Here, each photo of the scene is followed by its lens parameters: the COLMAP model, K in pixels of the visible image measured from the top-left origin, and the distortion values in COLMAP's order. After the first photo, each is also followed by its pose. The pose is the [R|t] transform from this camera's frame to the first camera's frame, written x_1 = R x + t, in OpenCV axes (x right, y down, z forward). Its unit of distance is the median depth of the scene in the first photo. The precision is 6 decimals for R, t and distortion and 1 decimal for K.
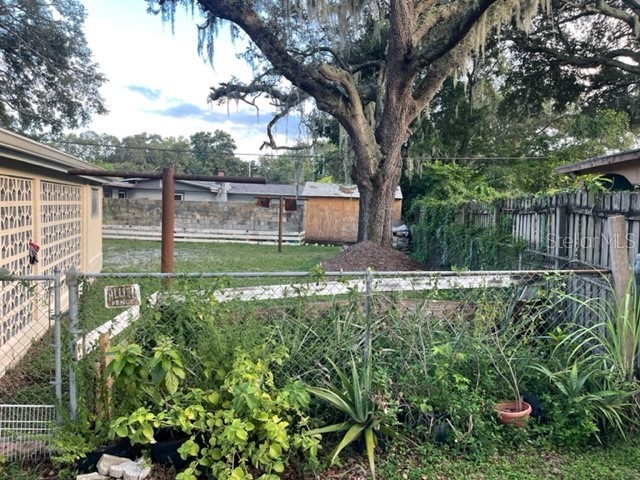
lens RADIAL K [[480.9, 0, 317.1], [0, 480.9, 240.8], [0, 0, 1]] dist [0.066839, -0.087129]
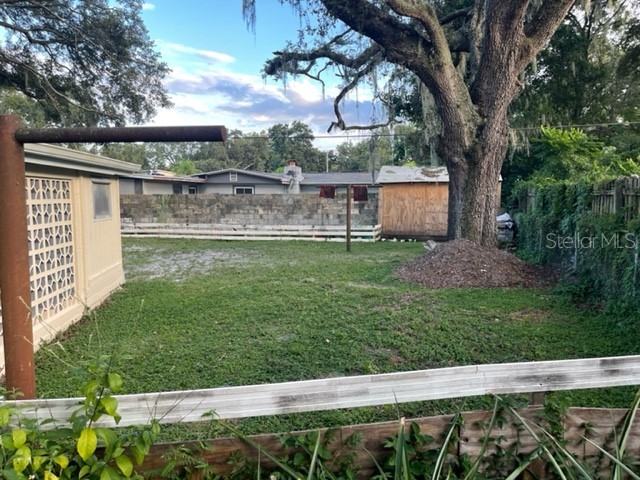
lens RADIAL K [[480.9, 0, 317.1], [0, 480.9, 240.8], [0, 0, 1]] dist [0.066839, -0.087129]
pose [[0.984976, -0.021870, -0.171300, 0.008650], [0.025354, 0.999513, 0.018174, -0.009366], [0.170819, -0.022244, 0.985051, 0.143910]]
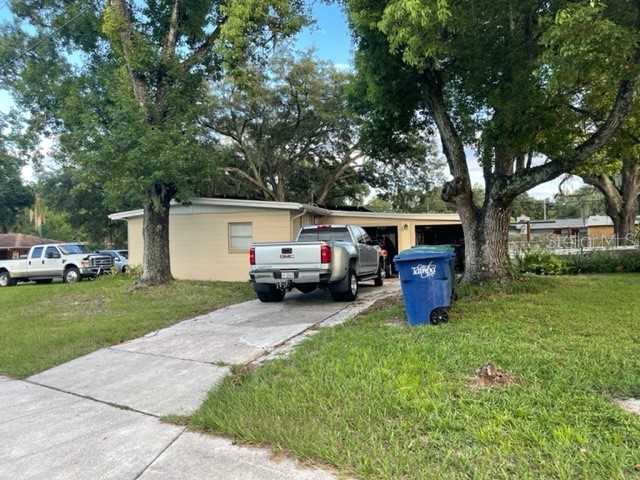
lens RADIAL K [[480.9, 0, 317.1], [0, 480.9, 240.8], [0, 0, 1]] dist [0.066839, -0.087129]
pose [[0.836706, -0.057939, -0.544580, 0.095065], [0.010622, 0.995918, -0.089638, 0.084146], [0.547550, 0.069216, 0.833905, -0.770704]]
